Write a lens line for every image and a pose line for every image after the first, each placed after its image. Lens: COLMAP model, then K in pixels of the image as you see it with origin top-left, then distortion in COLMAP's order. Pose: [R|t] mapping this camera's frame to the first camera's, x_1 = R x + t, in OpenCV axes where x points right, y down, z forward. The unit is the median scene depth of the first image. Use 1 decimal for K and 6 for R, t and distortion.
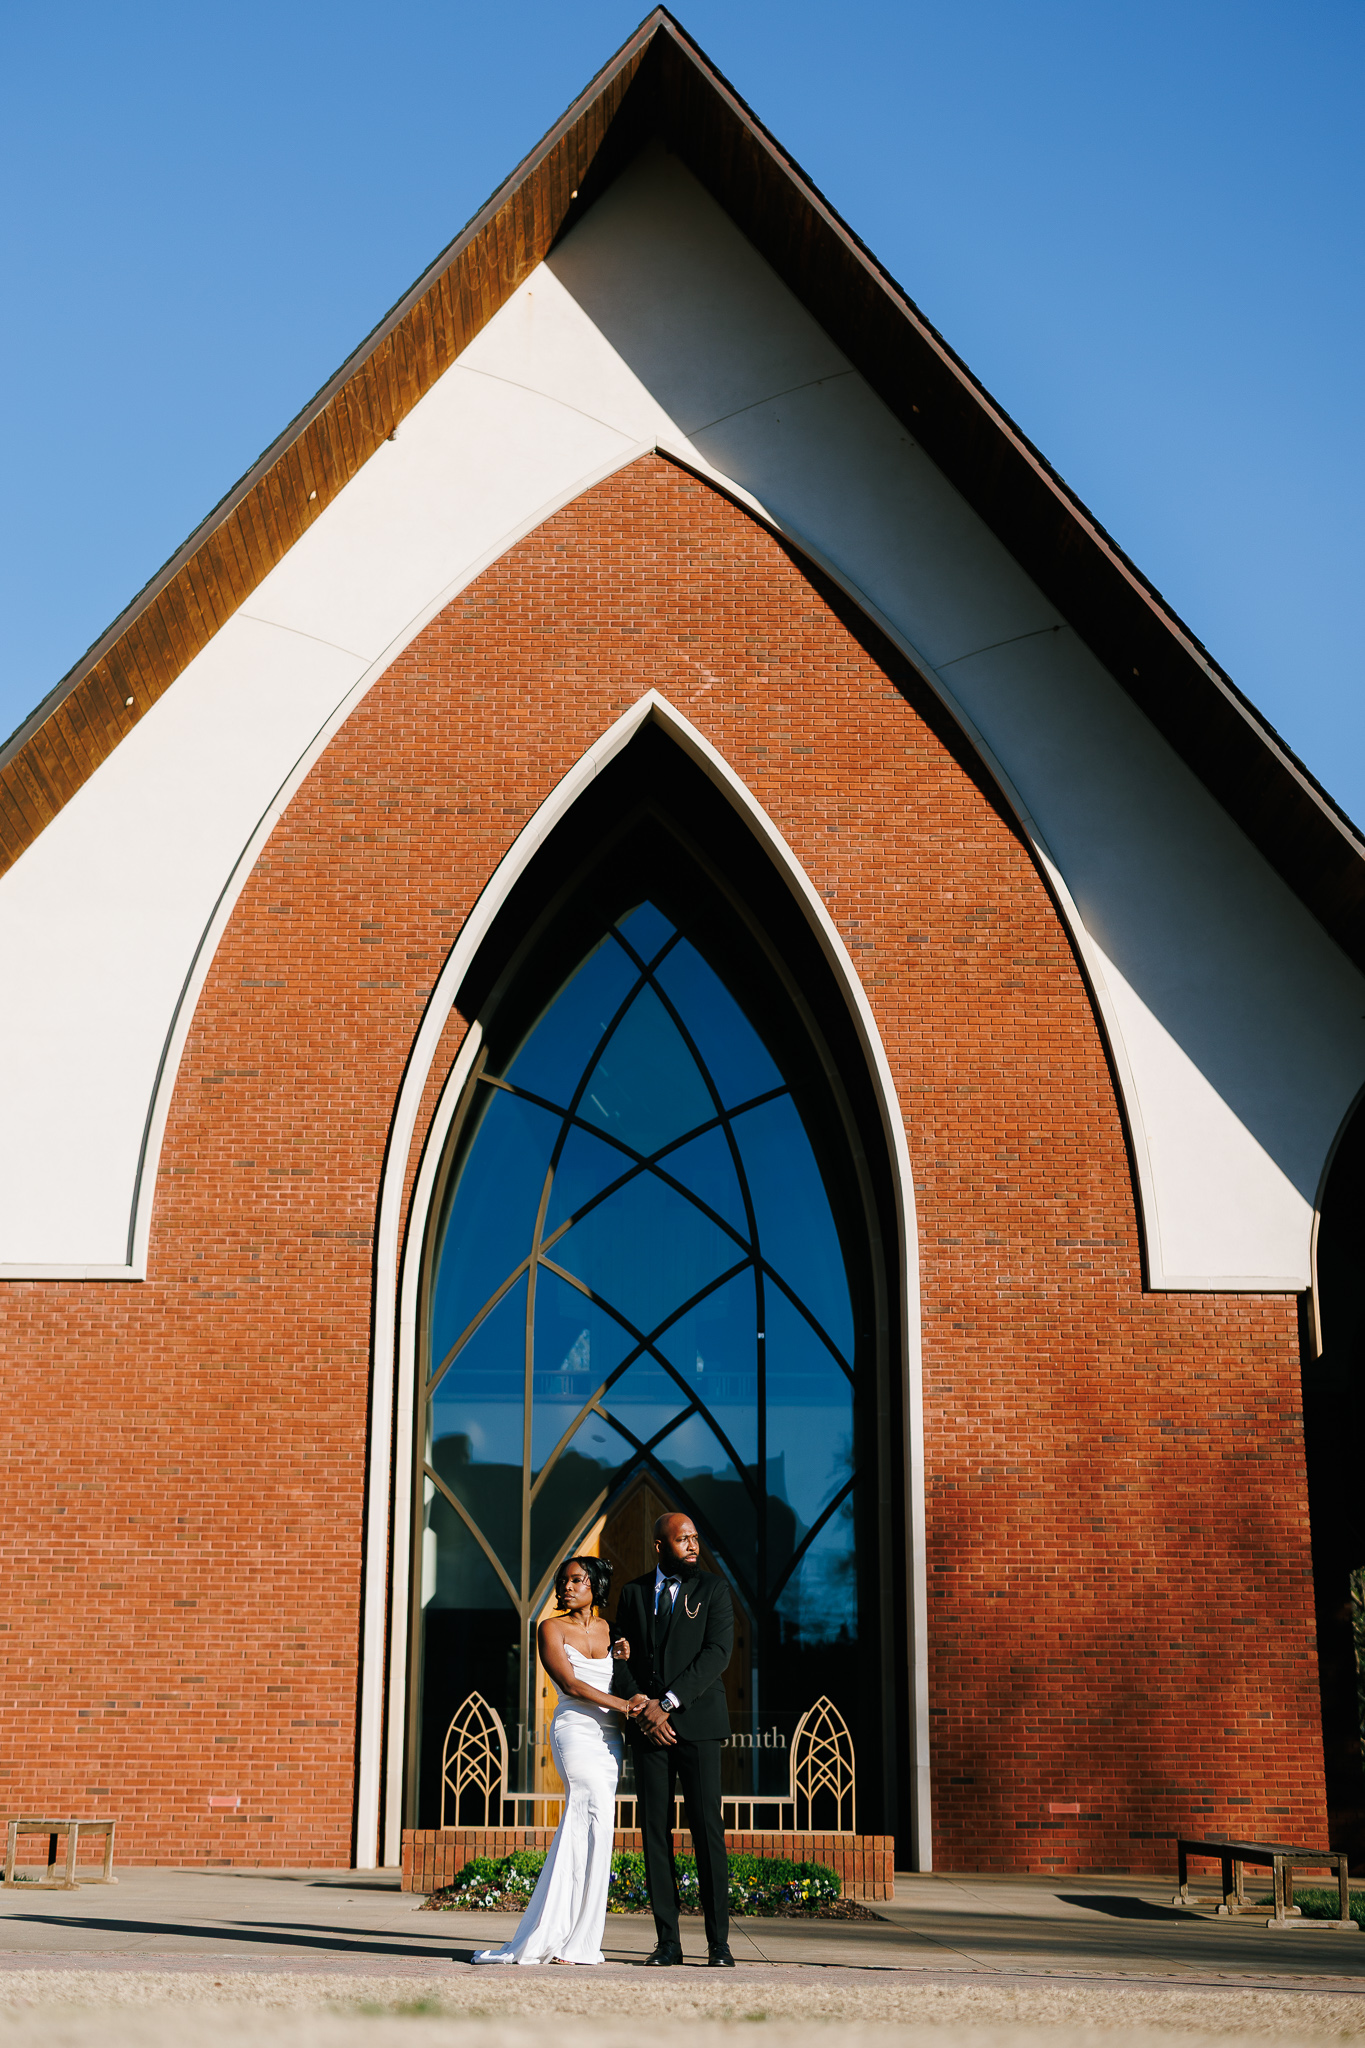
lens RADIAL K [[3064.5, 0, 682.5], [0, 3064.5, 1024.0], [0, 0, 1]] dist [0.002034, -0.003405]
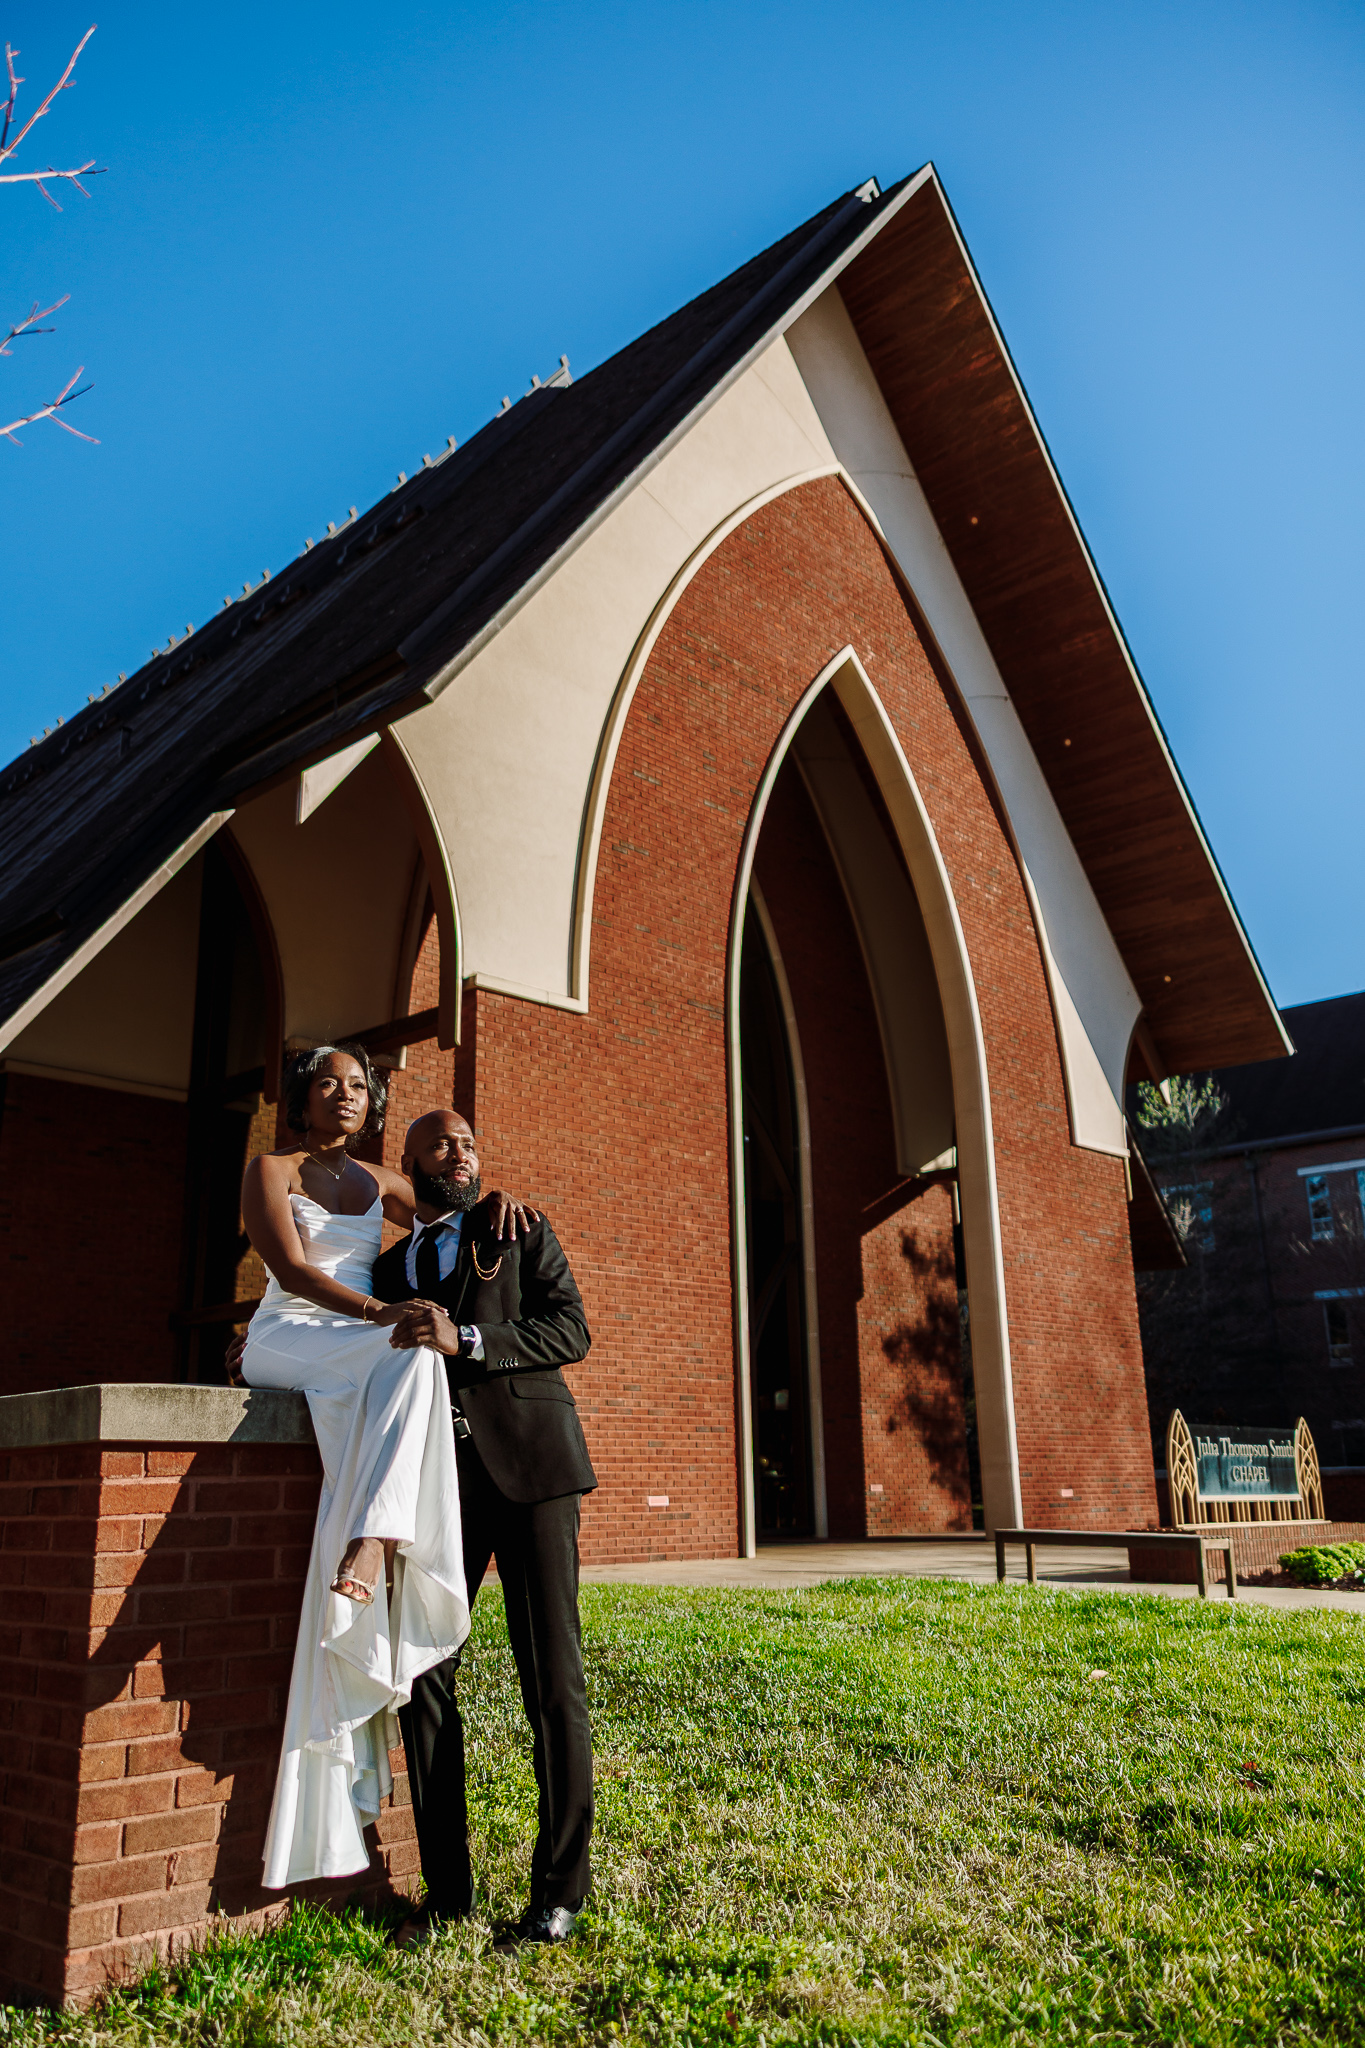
lens RADIAL K [[1643.4, 0, 682.5], [0, 1643.4, 1024.0], [0, 0, 1]] dist [0.011210, 0.006720]
pose [[0.679287, 0.181544, 0.711063, -0.570093], [-0.176352, 0.980908, -0.081968, 0.129891], [-0.712368, -0.069717, 0.698334, 0.579818]]
